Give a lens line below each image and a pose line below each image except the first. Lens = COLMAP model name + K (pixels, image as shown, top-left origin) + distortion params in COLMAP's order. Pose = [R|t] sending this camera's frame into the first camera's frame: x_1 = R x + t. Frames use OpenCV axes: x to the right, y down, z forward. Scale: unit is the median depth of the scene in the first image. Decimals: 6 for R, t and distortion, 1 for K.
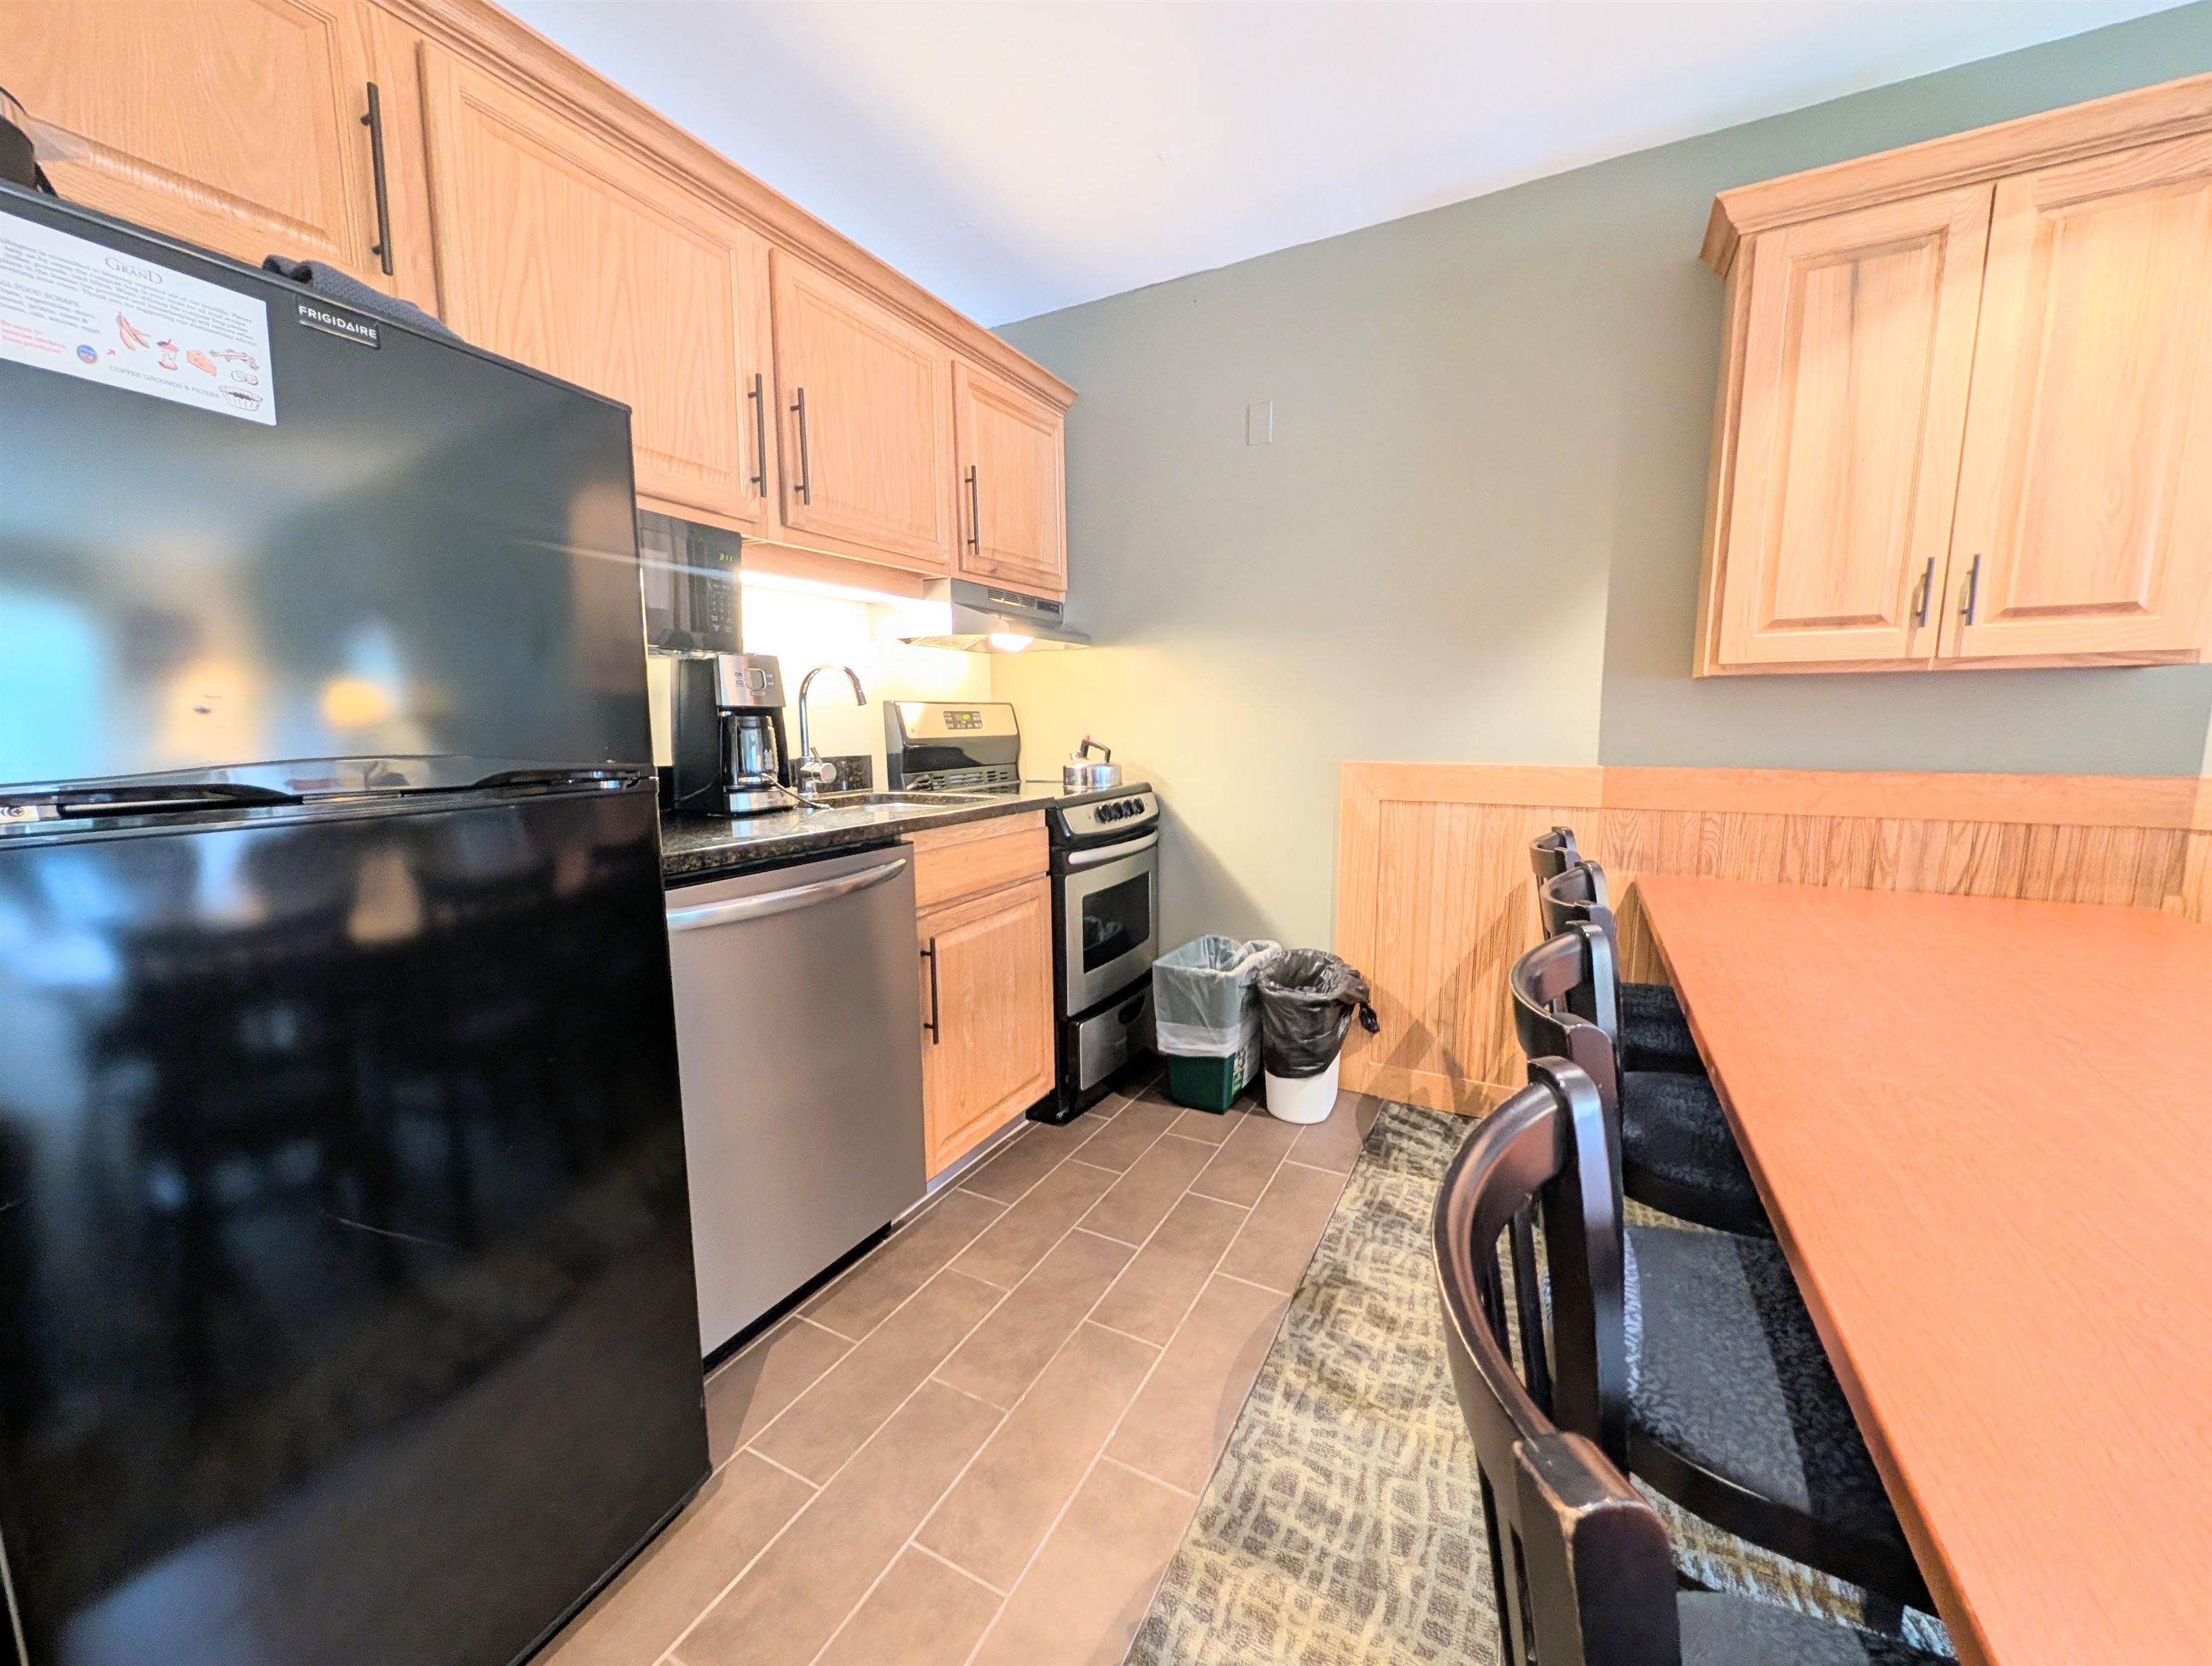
lens RADIAL K [[848.2, 0, 1107.3], [0, 848.2, 837.3], [0, 0, 1]] dist [-0.001611, -0.000149]
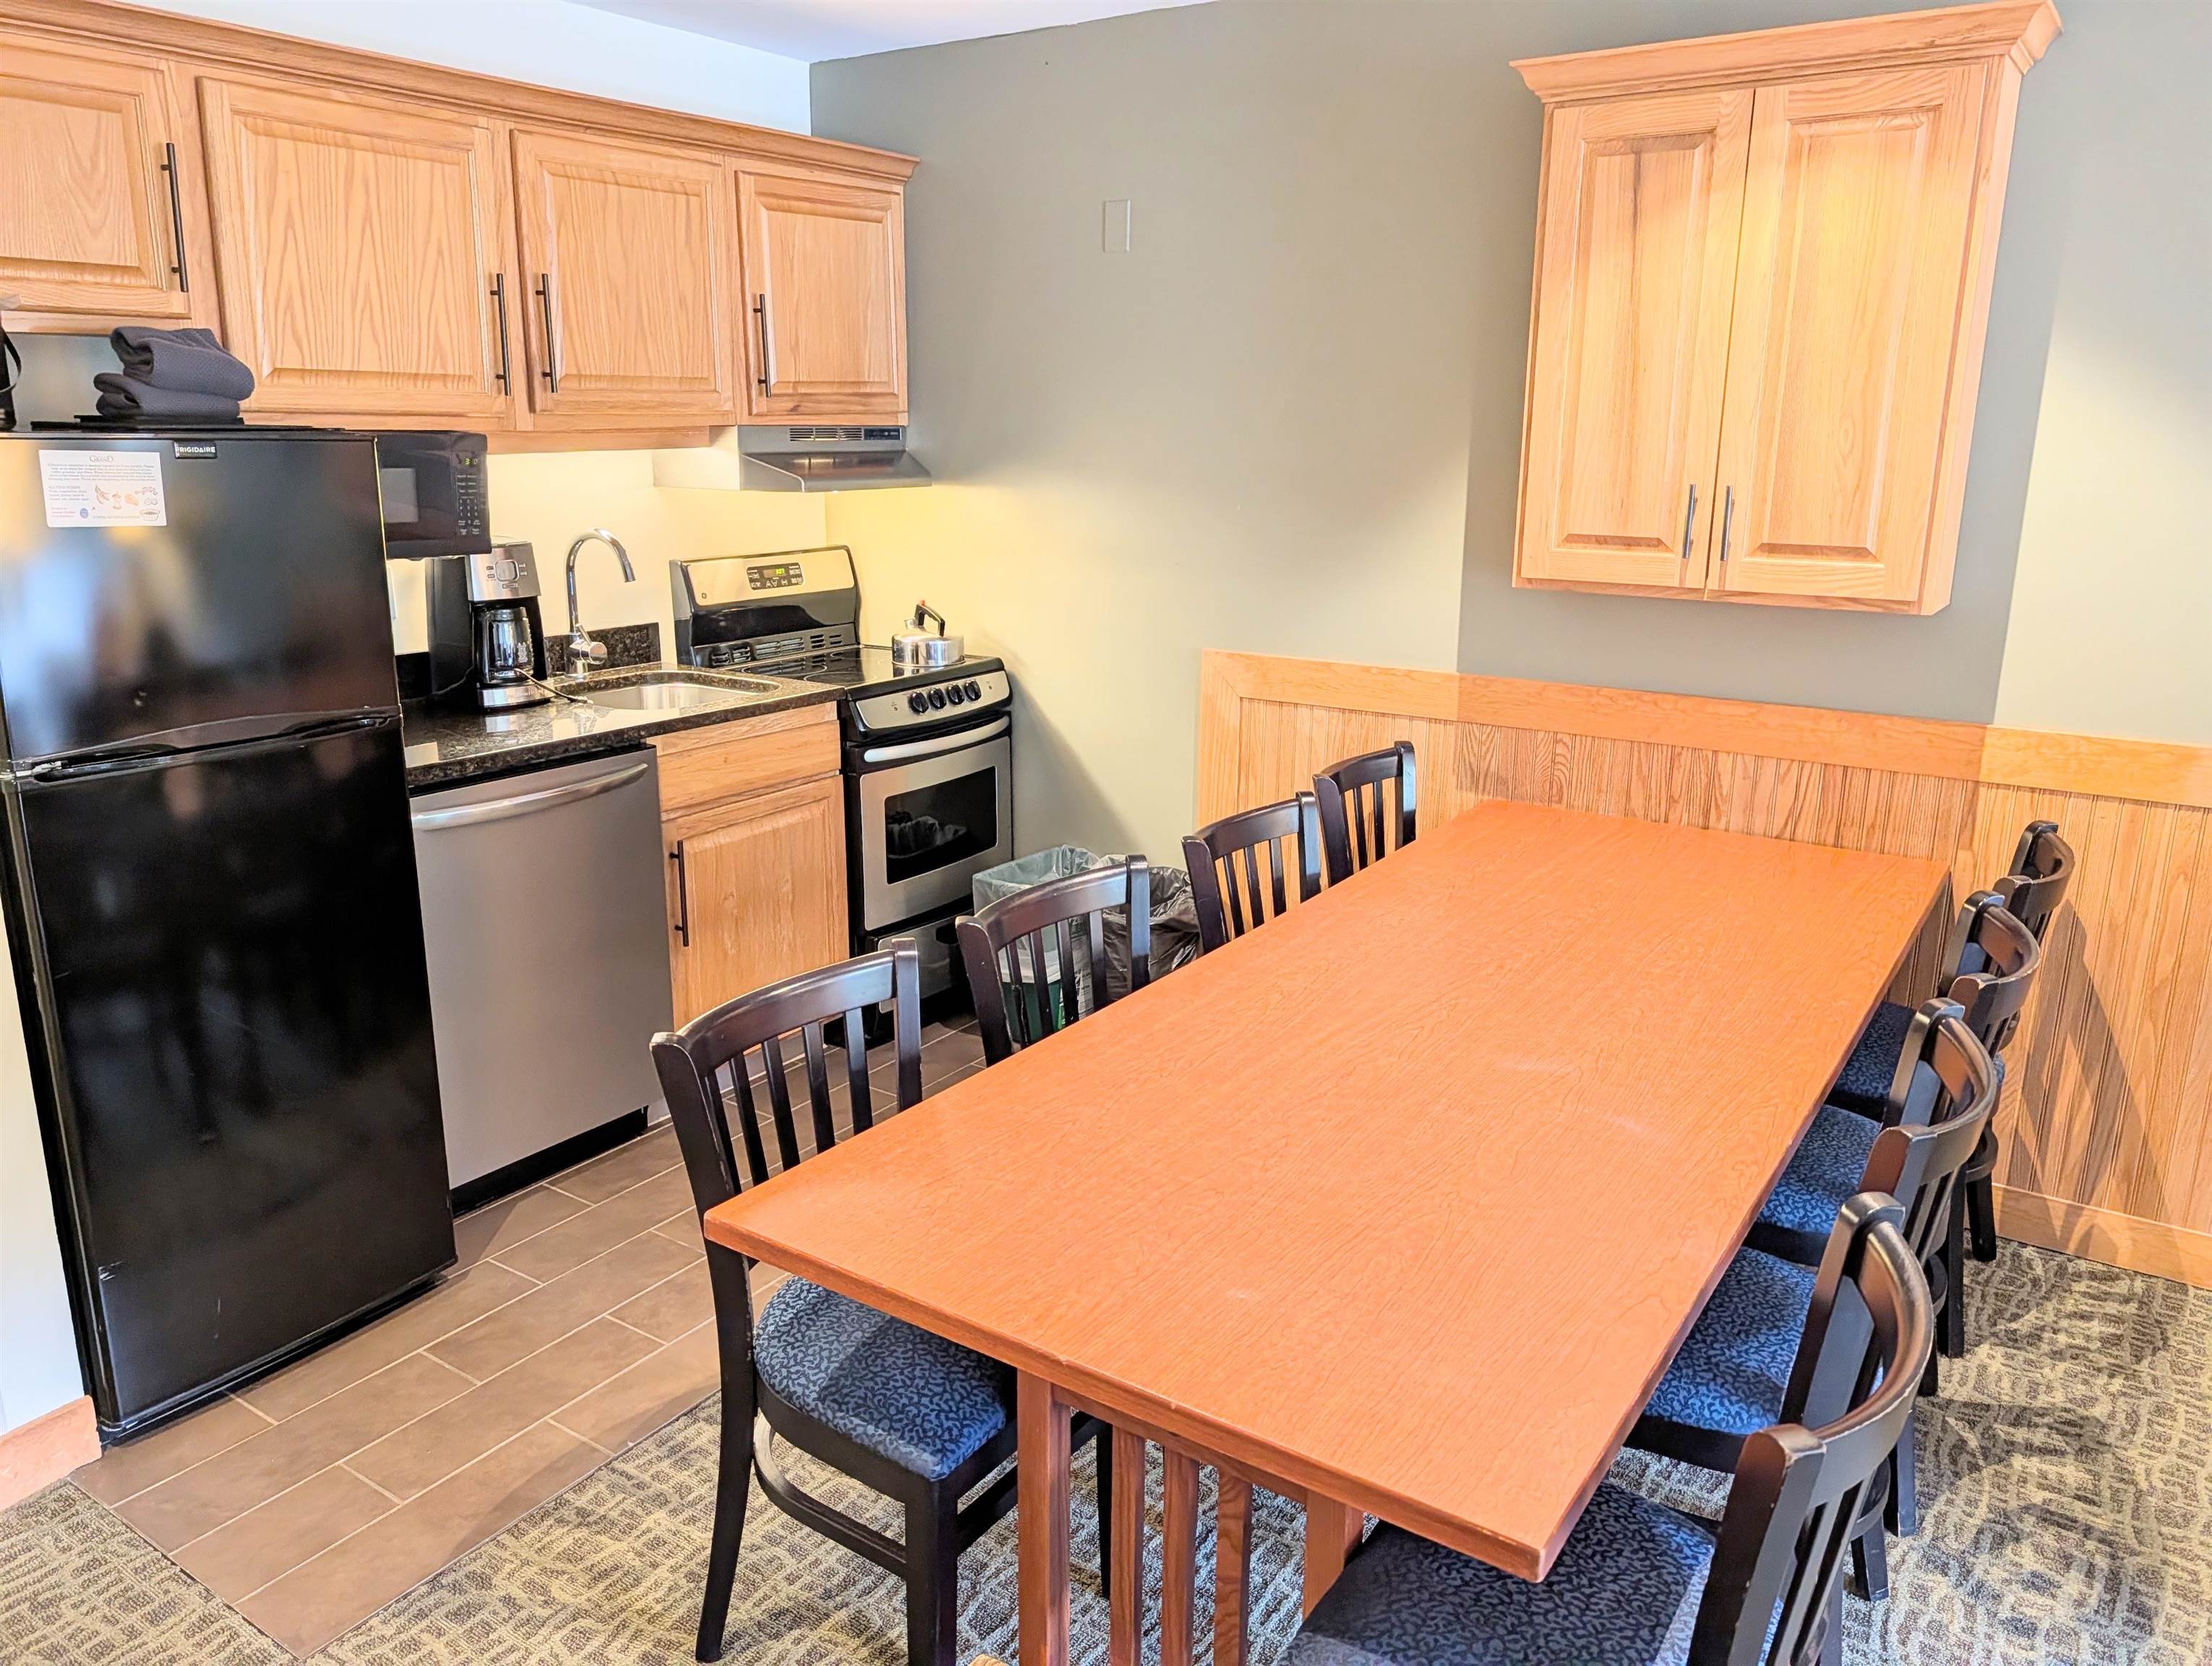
lens RADIAL K [[1588.4, 0, 1110.4], [0, 1588.4, 822.7], [0, 0, 1]] dist [0.000099, -0.006340]
pose [[0.994359, 0.039713, -0.098352, 0.474841], [-0.028432, 0.993125, 0.113549, -0.127205], [0.102186, -0.110113, 0.988652, -0.781723]]
